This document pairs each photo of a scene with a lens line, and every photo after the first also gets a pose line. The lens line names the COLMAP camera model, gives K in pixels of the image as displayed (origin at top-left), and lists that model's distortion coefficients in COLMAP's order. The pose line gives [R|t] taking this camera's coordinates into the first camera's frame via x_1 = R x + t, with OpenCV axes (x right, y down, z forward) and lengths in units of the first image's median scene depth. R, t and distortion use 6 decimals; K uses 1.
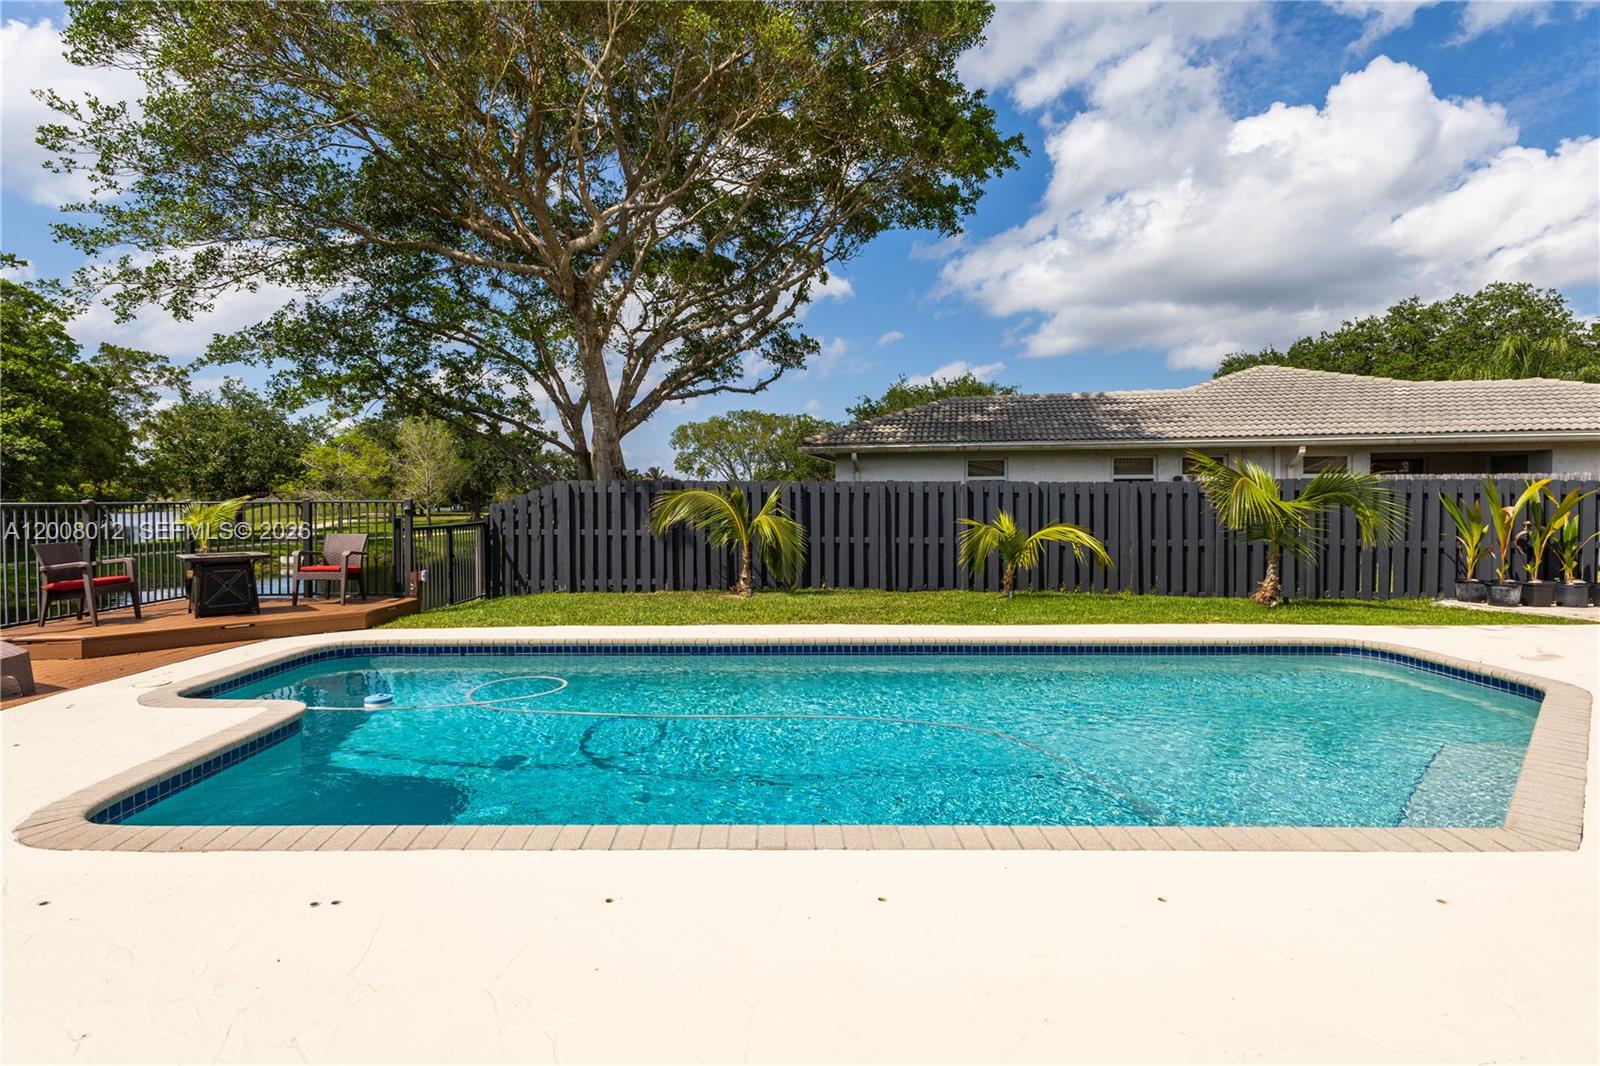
lens RADIAL K [[829.8, 0, 785.9], [0, 829.8, 507.2], [0, 0, 1]] dist [0.013434, -0.000020]
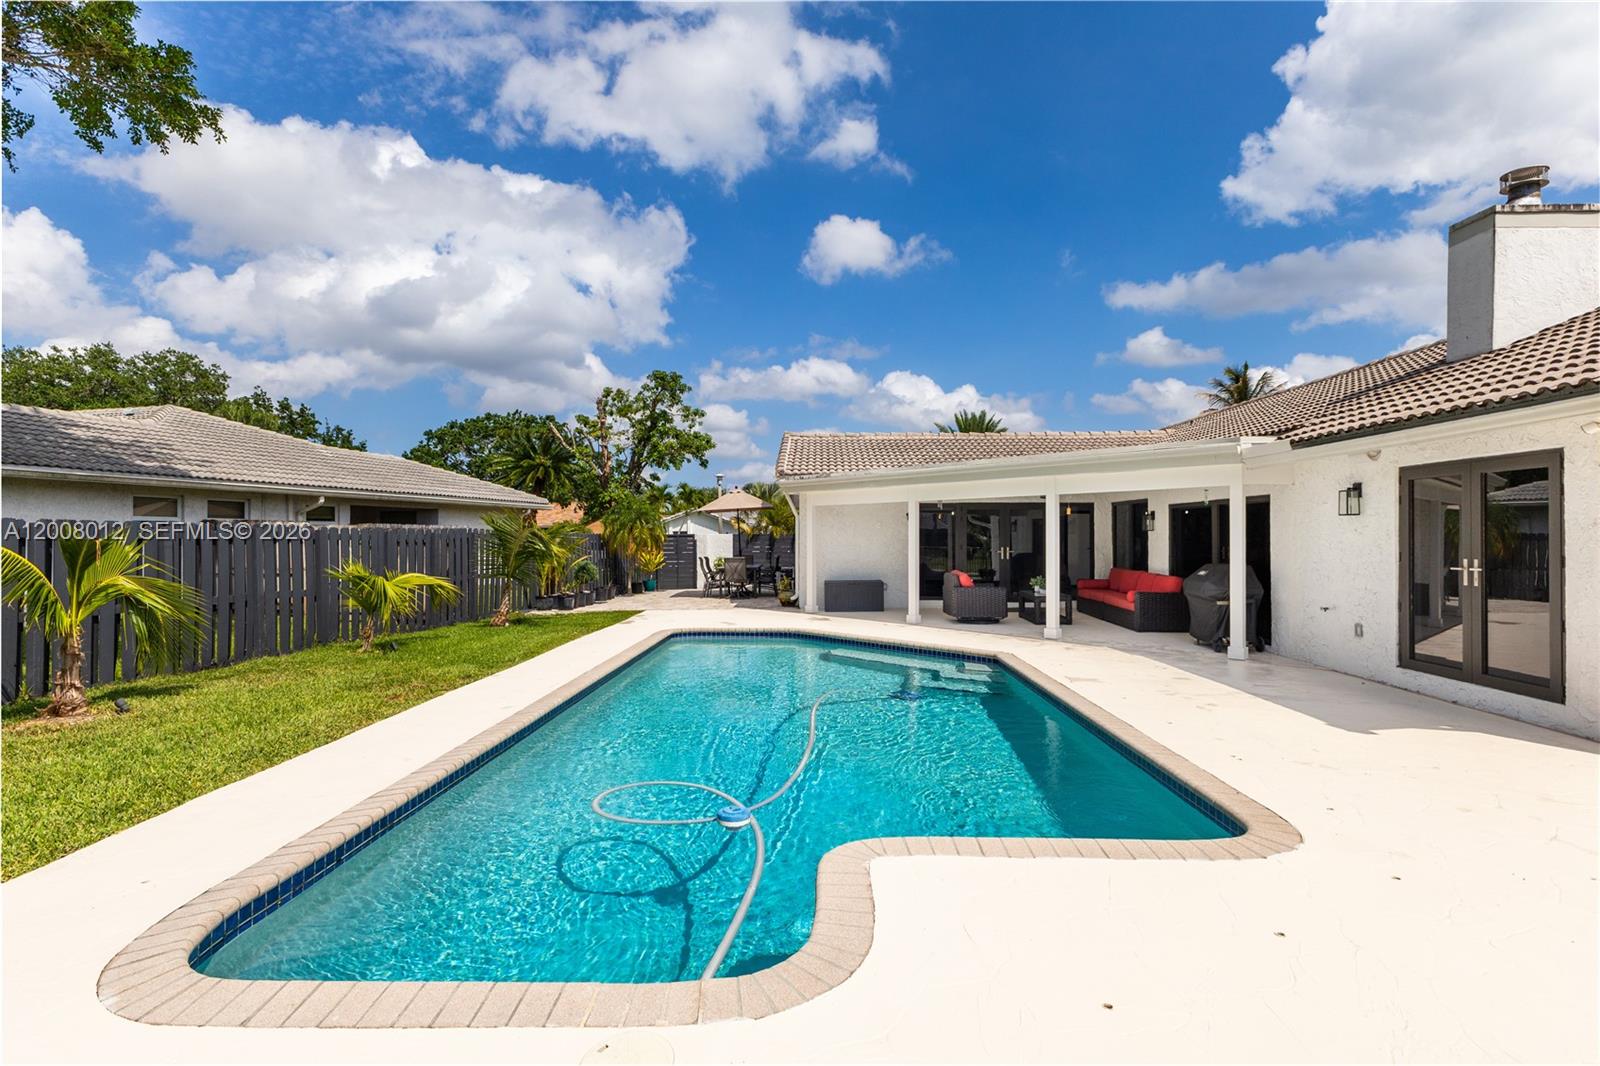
lens RADIAL K [[781.6, 0, 800.0], [0, 781.6, 533.0], [0, 0, 1]] dist [0.003998, 0.000130]
pose [[0.016609, 0.007861, 0.999831, -0.427383], [0.008479, 0.999932, -0.008003, -0.009552], [-0.999826, 0.008610, 0.016542, 0.331873]]
